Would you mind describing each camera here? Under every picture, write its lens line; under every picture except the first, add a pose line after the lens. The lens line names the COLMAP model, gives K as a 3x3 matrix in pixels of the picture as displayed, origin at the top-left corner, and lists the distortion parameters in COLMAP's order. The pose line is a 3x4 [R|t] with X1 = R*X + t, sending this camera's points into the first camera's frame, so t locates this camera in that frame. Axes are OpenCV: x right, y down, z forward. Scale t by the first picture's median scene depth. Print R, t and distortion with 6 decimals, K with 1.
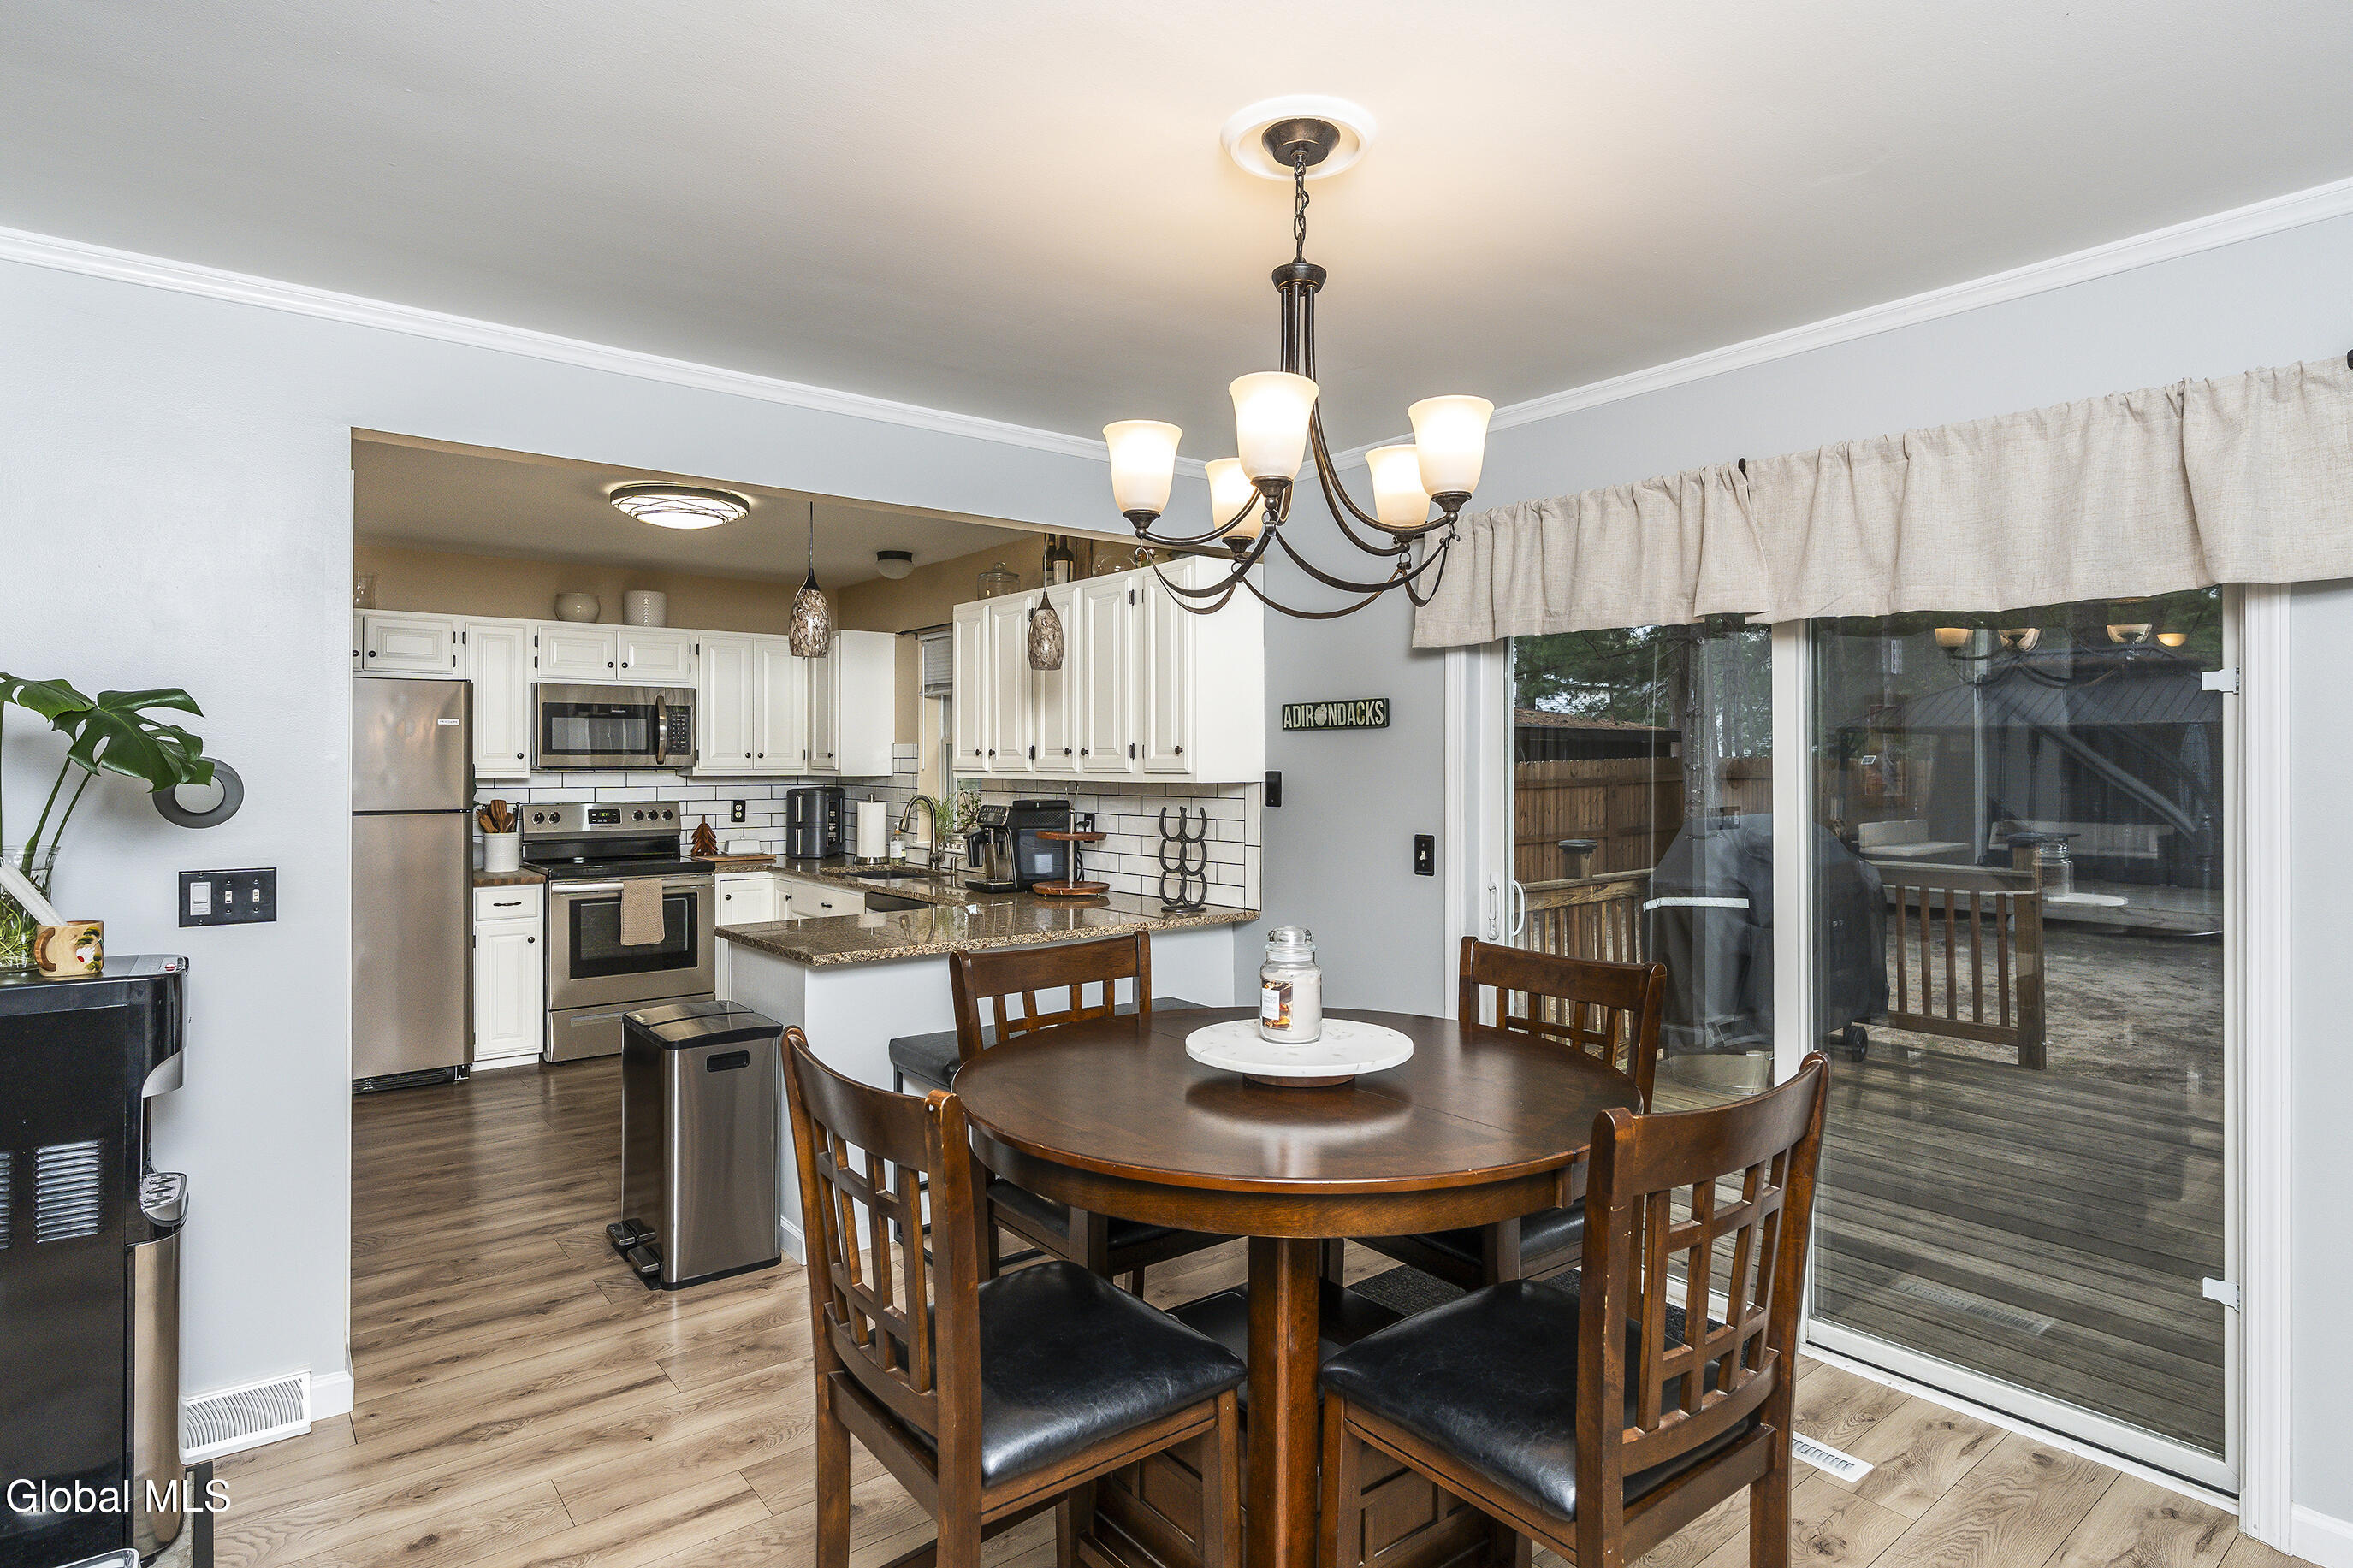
lens RADIAL K [[1248.0, 0, 1180.2], [0, 1248.0, 752.1], [0, 0, 1]] dist [0.000728, -0.000070]
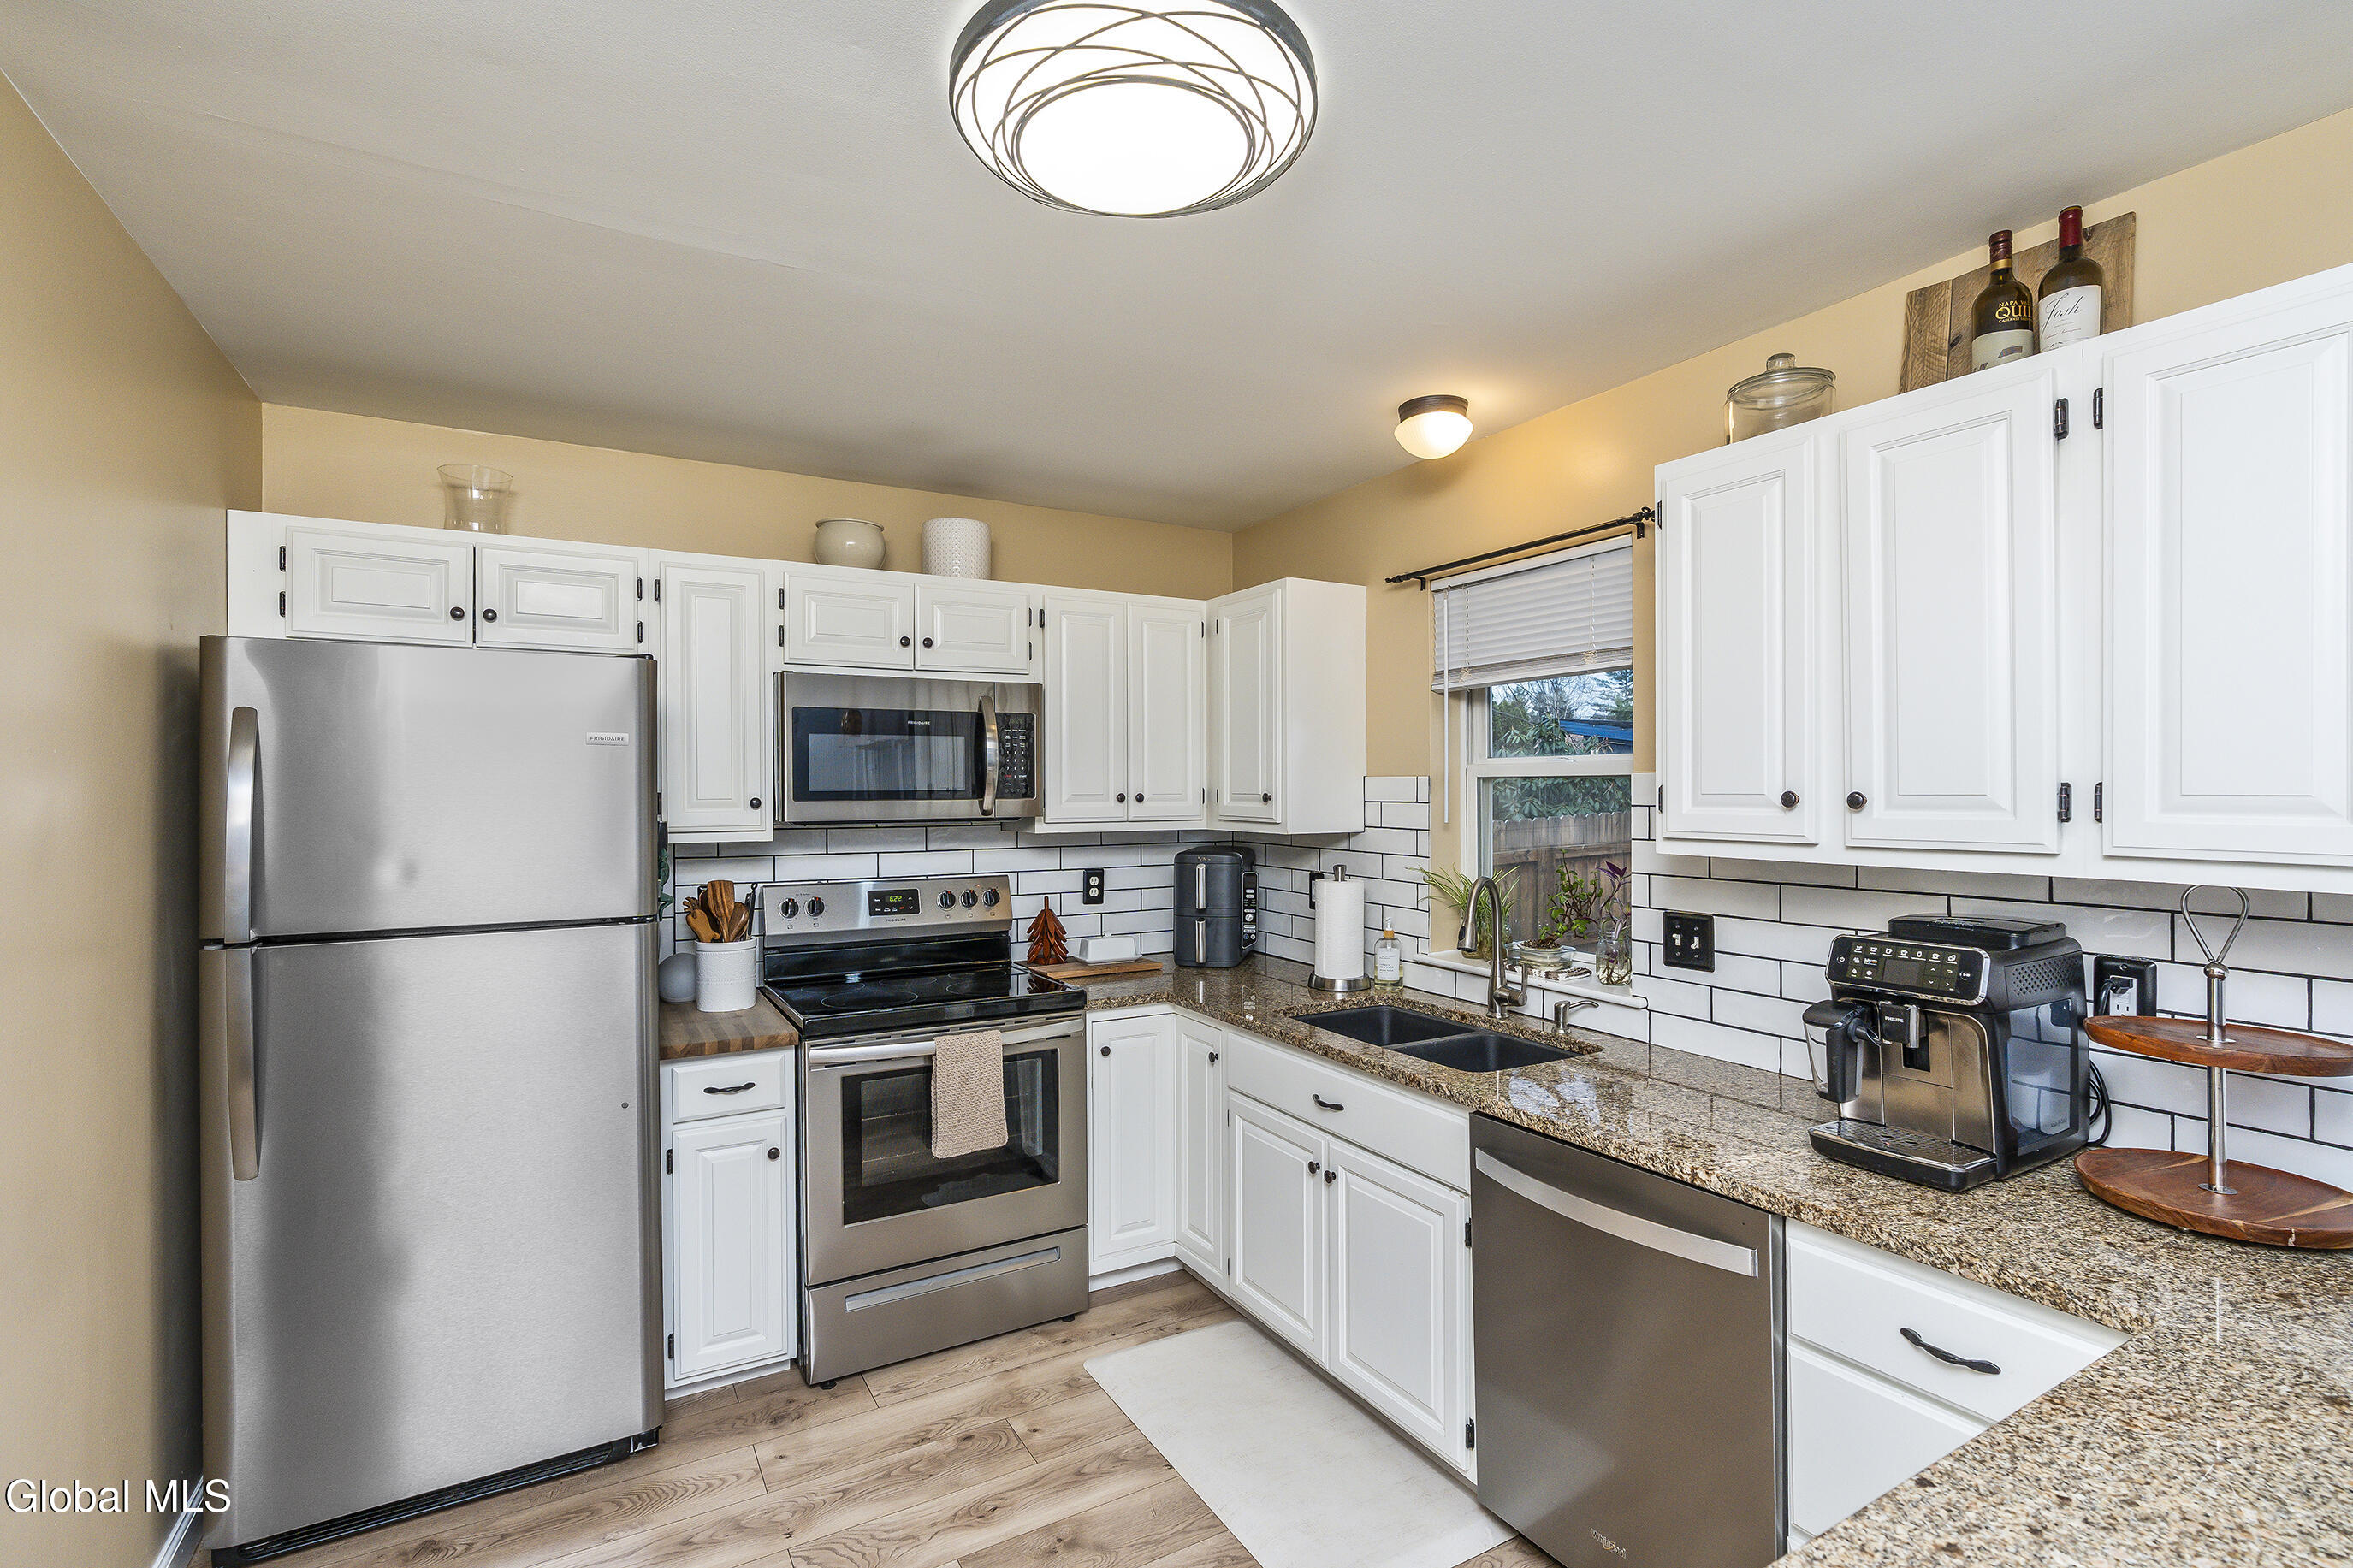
lens RADIAL K [[1085.2, 0, 1176.5], [0, 1085.2, 784.0], [0, 0, 1]] dist [-0.000857, -0.000054]
pose [[0.989522, -0.005440, -0.144282, -0.261079], [0.005863, 0.999980, 0.002506, -0.005390], [0.144265, -0.003326, 0.989534, 0.524567]]
